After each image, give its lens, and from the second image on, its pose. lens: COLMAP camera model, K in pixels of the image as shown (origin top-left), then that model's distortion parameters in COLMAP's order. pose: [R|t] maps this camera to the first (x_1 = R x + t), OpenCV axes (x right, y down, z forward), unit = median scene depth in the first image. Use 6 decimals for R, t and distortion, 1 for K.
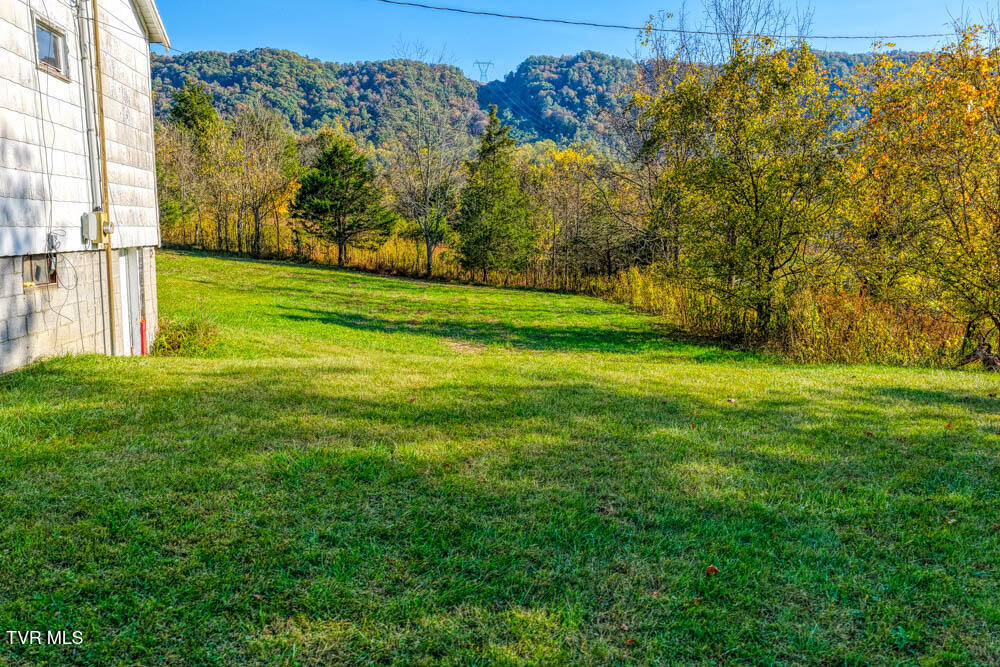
lens RADIAL K [[845.8, 0, 500.0], [0, 845.8, 333.5], [0, 0, 1]] dist [0.002766, 0.036460]
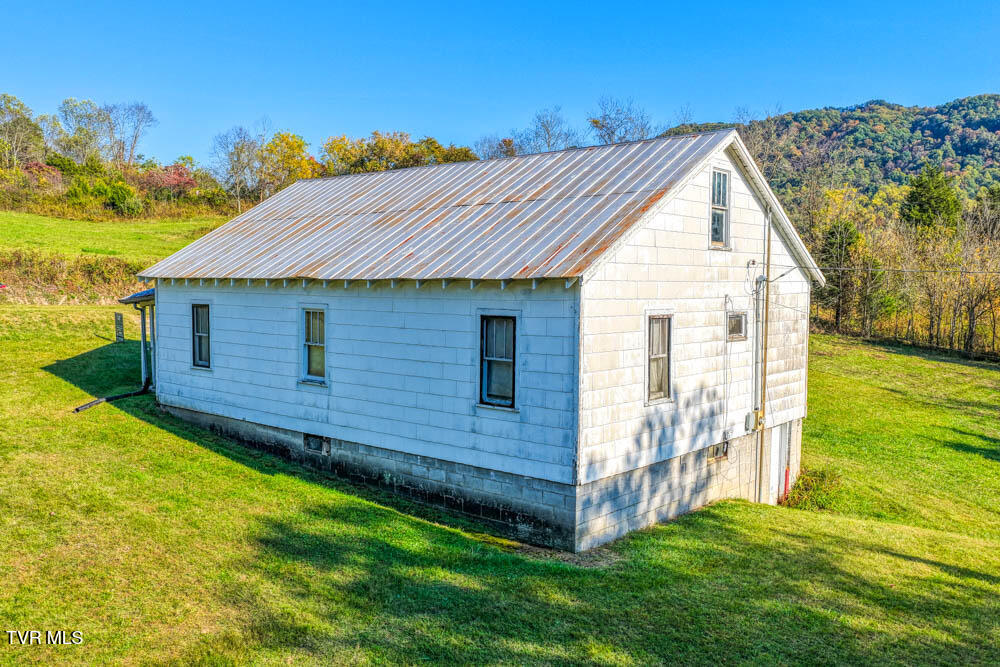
lens RADIAL K [[845.8, 0, 500.0], [0, 845.8, 333.5], [0, 0, 1]] dist [0.002766, 0.036460]
pose [[0.680337, 0.053117, -0.730972, 0.389507], [-0.102753, 0.994432, -0.023373, -0.203673], [0.725660, 0.091011, 0.682007, -0.513711]]
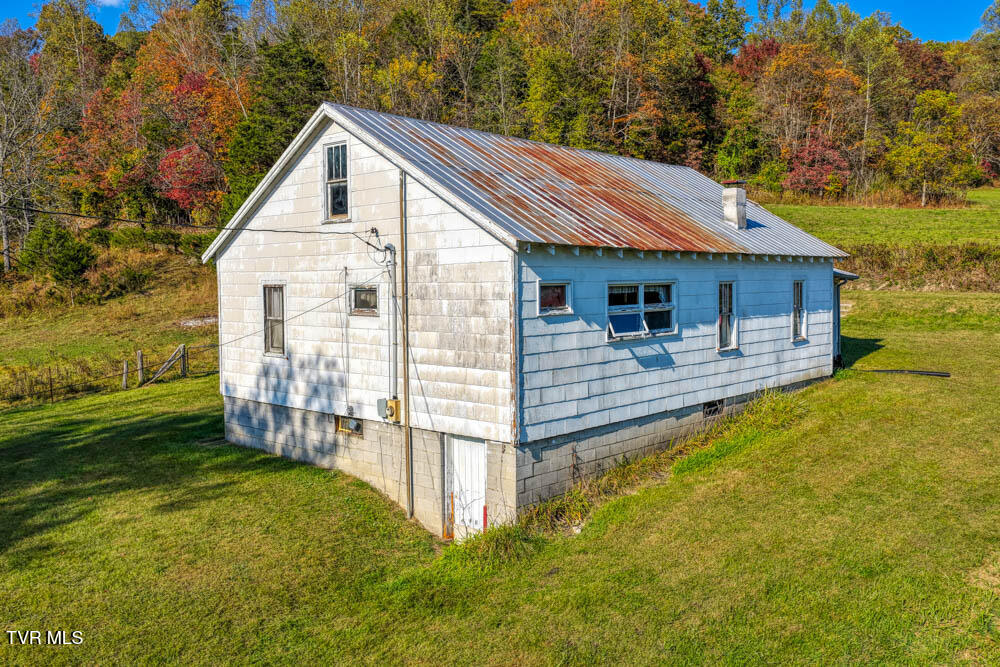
lens RADIAL K [[845.8, 0, 500.0], [0, 845.8, 333.5], [0, 0, 1]] dist [0.002766, 0.036460]
pose [[-0.741262, 0.052558, -0.669154, 0.355742], [-0.075756, 0.984009, 0.161207, -0.503277], [0.666927, 0.170189, -0.725427, 2.162322]]
